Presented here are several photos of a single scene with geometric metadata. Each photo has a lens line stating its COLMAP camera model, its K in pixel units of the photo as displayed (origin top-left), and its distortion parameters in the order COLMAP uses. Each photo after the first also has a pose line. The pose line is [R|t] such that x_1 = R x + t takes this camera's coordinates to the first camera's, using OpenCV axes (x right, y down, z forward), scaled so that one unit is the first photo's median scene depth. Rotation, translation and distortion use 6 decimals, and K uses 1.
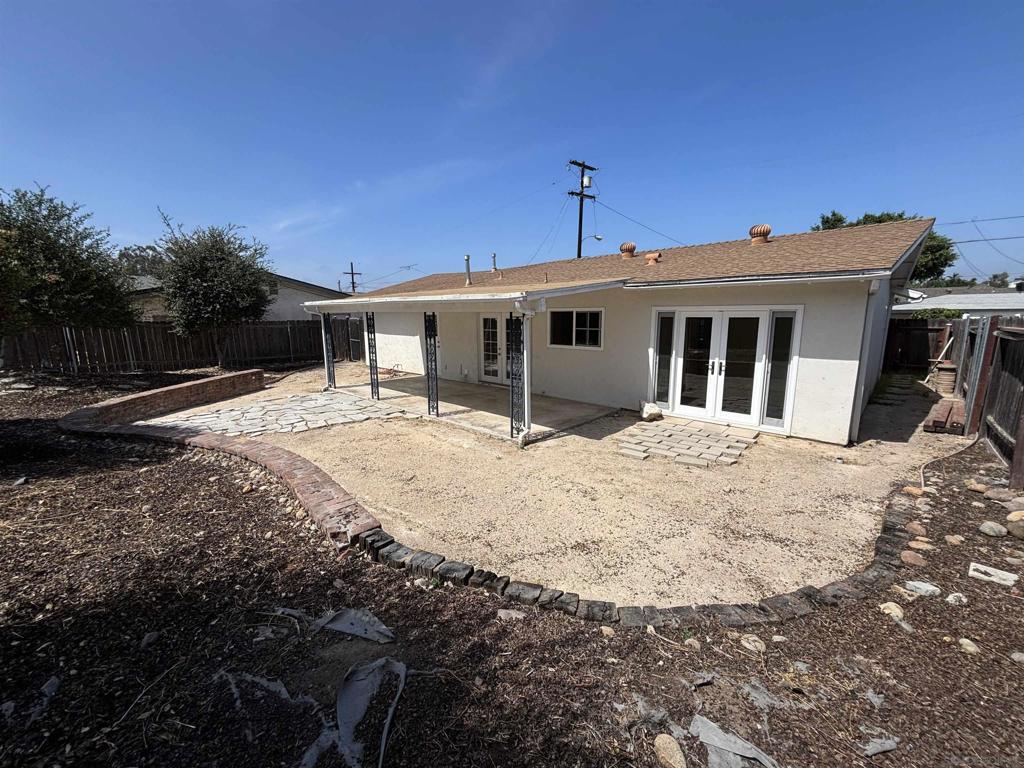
lens RADIAL K [[415.6, 0, 520.6], [0, 415.6, 386.4], [0, 0, 1]] dist [0.001038, -0.000272]
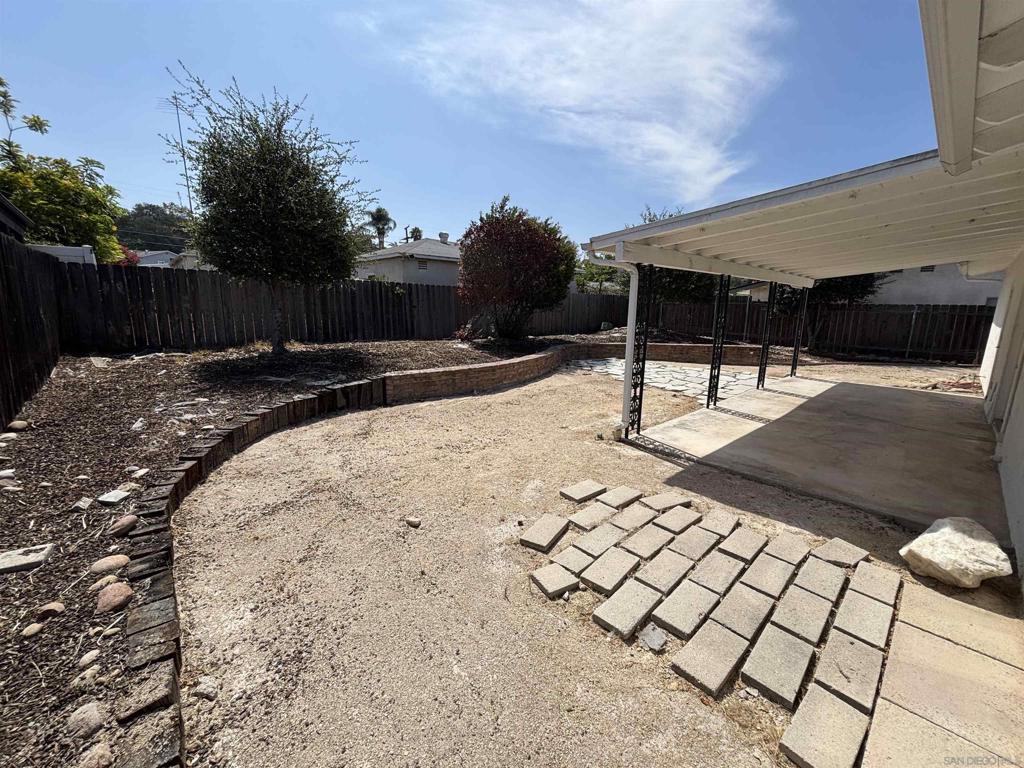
lens RADIAL K [[411.9, 0, 510.7], [0, 411.9, 384.3], [0, 0, 1]] dist [0.002509, -0.000690]
pose [[-0.085161, 0.198394, -0.976416, 0.865129], [-0.195210, 0.957661, 0.211609, -0.094912], [0.977057, 0.208627, -0.042827, 0.924551]]
